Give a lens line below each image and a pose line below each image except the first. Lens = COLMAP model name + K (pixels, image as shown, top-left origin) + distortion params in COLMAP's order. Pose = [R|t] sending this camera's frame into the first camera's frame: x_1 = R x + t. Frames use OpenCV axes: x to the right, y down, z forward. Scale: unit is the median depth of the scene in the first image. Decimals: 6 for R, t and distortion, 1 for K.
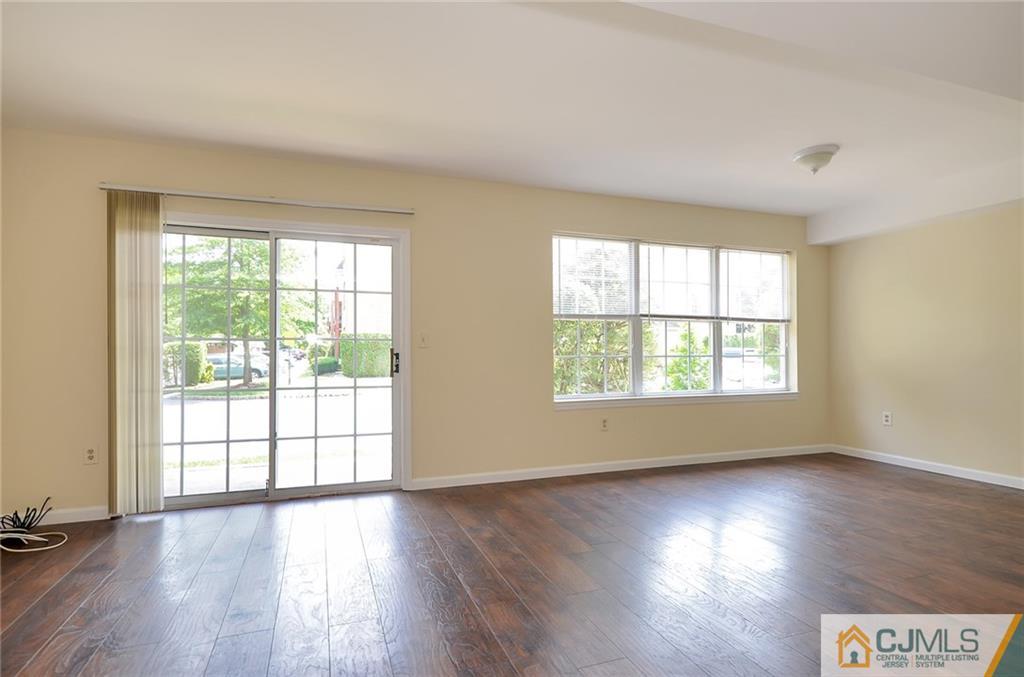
lens RADIAL K [[526.1, 0, 514.6], [0, 526.1, 349.5], [0, 0, 1]] dist [-0.005555, 0.033591]
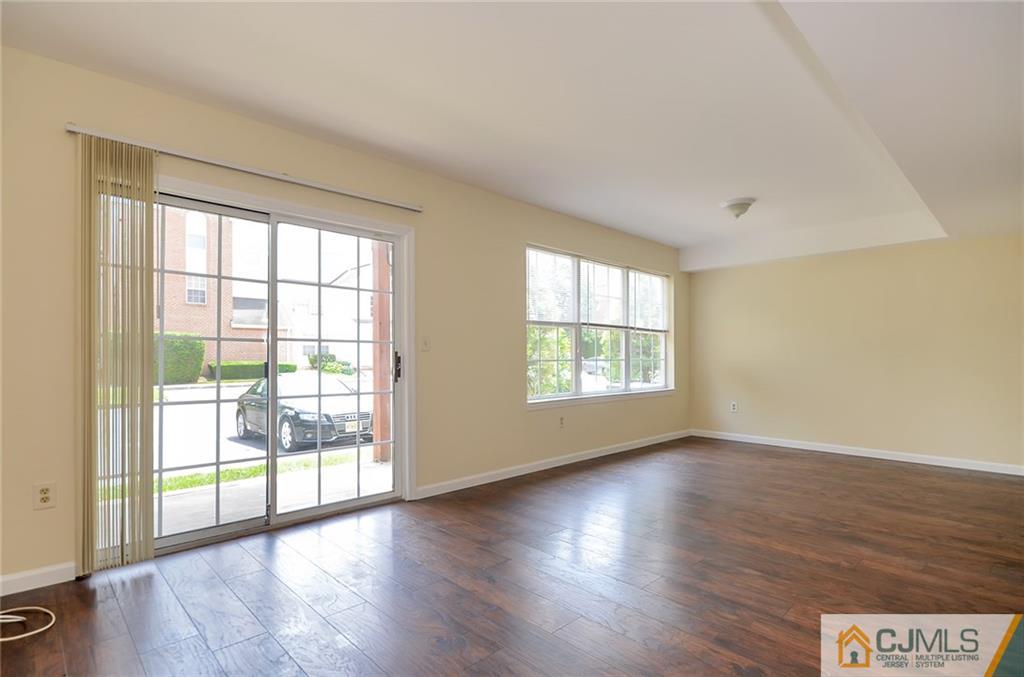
lens RADIAL K [[507.5, 0, 511.5], [0, 507.5, 354.0], [0, 0, 1]] dist [0.019749, -0.000122]
pose [[0.913141, 0.004854, 0.407615, -0.412137], [-0.004776, 0.999988, -0.001209, 0.002543], [-0.407616, -0.000843, 0.913153, 0.081063]]
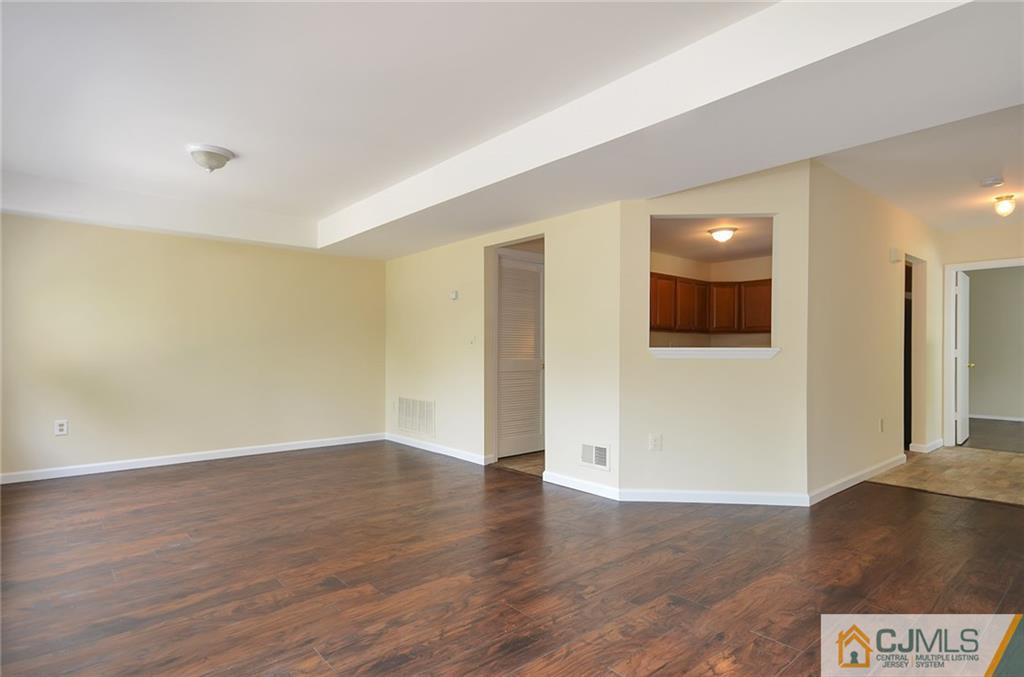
lens RADIAL K [[544.9, 0, 514.3], [0, 544.9, 349.7], [0, 0, 1]] dist [0.020765, 0.000883]
pose [[-0.340351, 0.001093, 0.940298, -0.548483], [-0.002495, 0.999995, -0.002066, -0.000727], [-0.940295, -0.003049, -0.340347, 0.762195]]
